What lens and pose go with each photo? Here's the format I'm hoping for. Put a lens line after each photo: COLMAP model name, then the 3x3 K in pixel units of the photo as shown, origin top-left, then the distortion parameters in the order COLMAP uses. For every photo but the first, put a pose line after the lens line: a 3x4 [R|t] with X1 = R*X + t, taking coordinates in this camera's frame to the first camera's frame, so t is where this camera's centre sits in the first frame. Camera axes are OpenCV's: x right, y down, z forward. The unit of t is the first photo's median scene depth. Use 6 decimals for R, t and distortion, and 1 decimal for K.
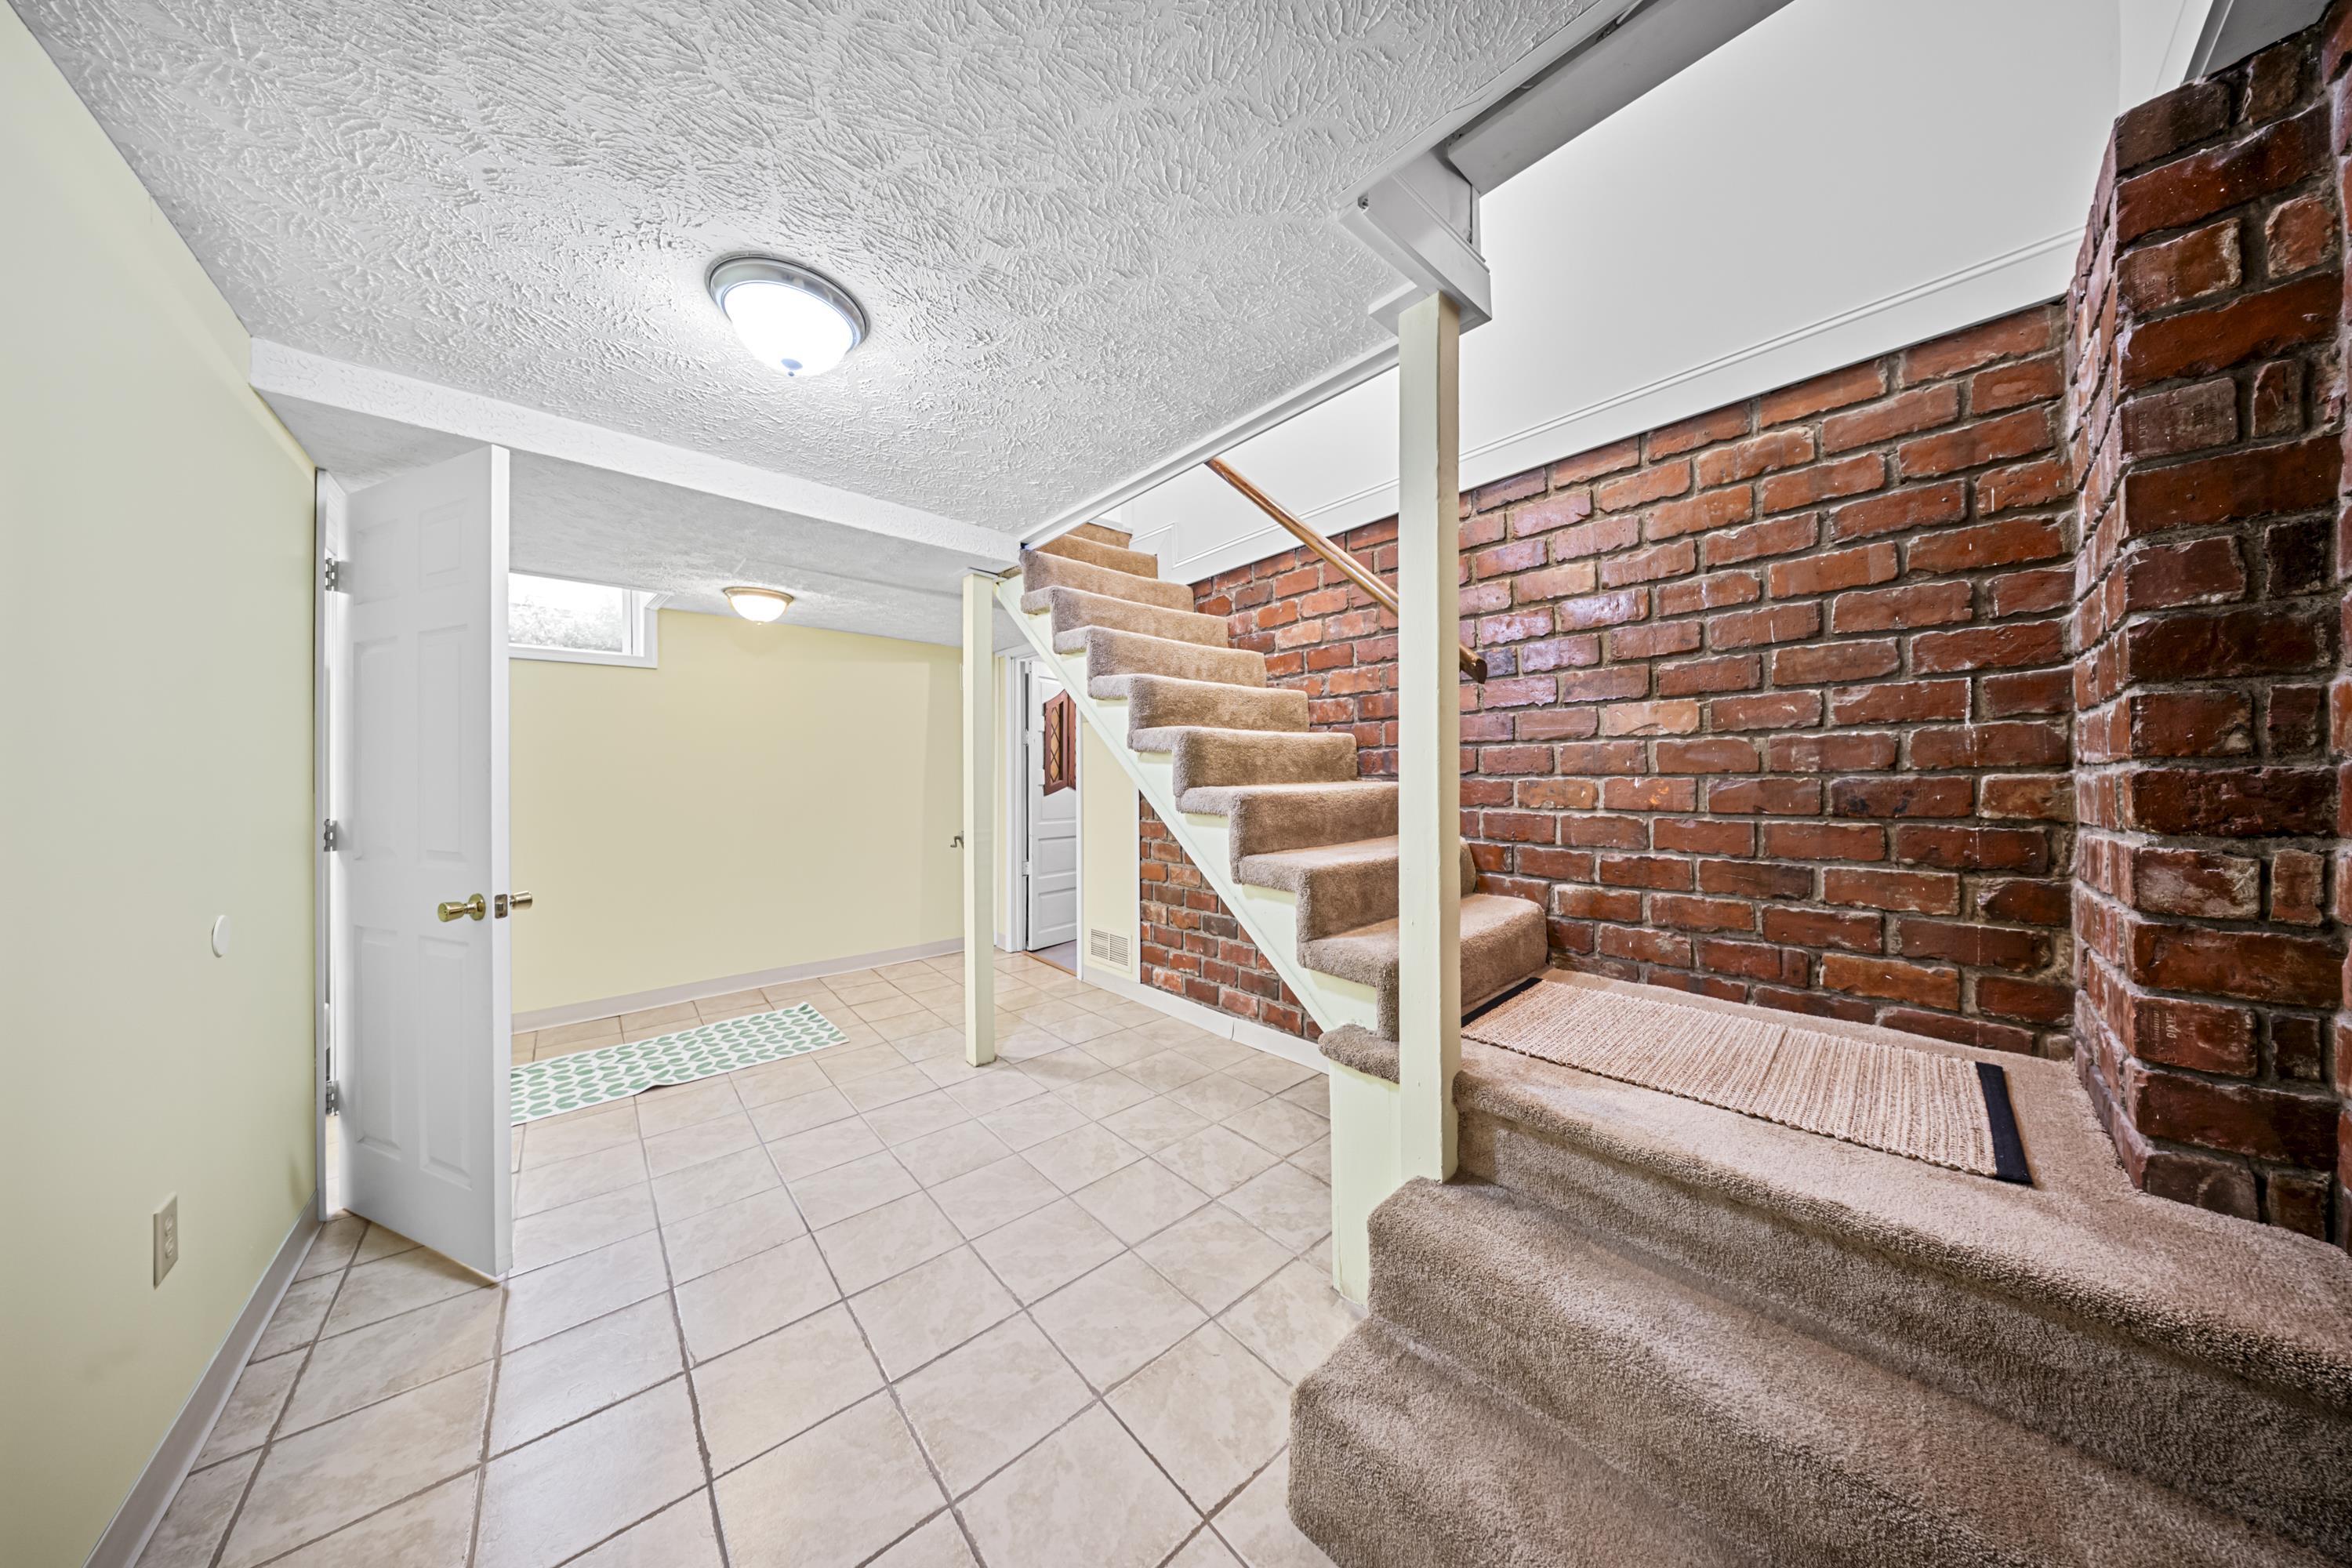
lens RADIAL K [[681.0, 0, 1178.7], [0, 681.0, 775.8], [0, 0, 1]] dist [-0.001138, -0.000034]
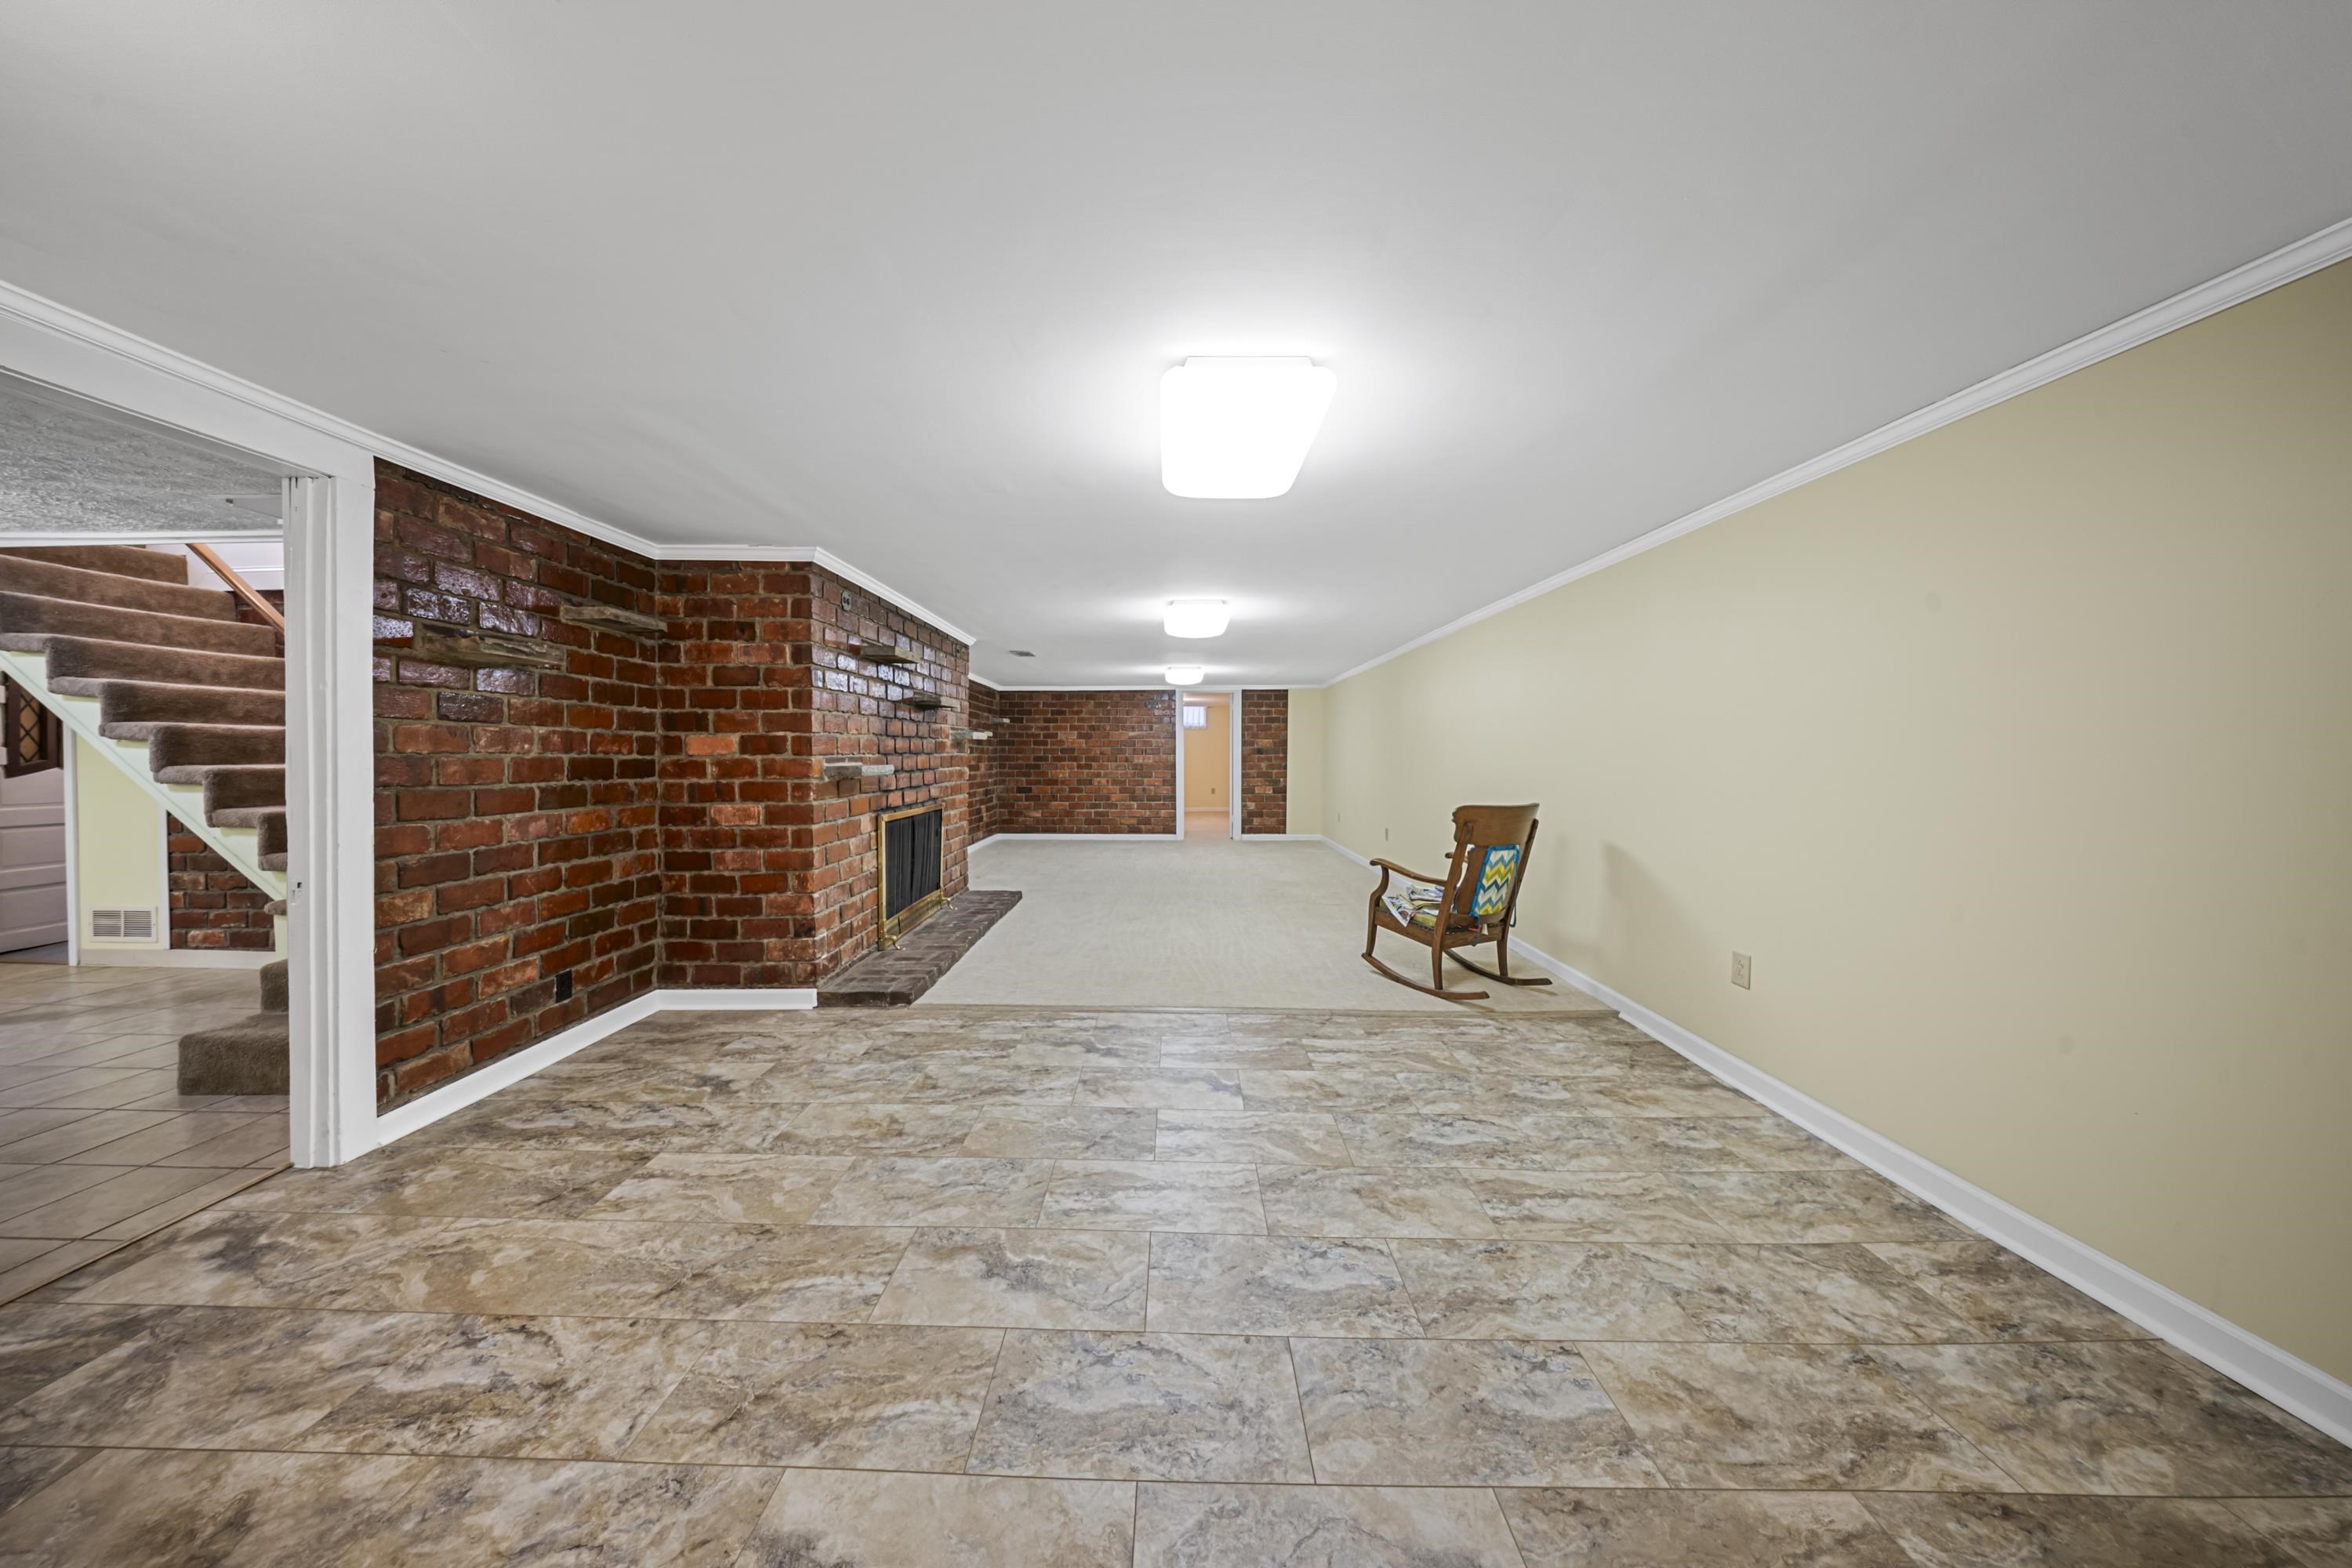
lens RADIAL K [[681.0, 0, 1164.4], [0, 681.0, 774.9], [0, 0, 1]] dist [-0.001138, -0.000034]
pose [[0.681996, -0.003969, 0.731345, 0.239139], [-0.010868, 0.999820, 0.015560, -0.005040], [-0.731275, -0.018560, 0.681830, -0.905285]]
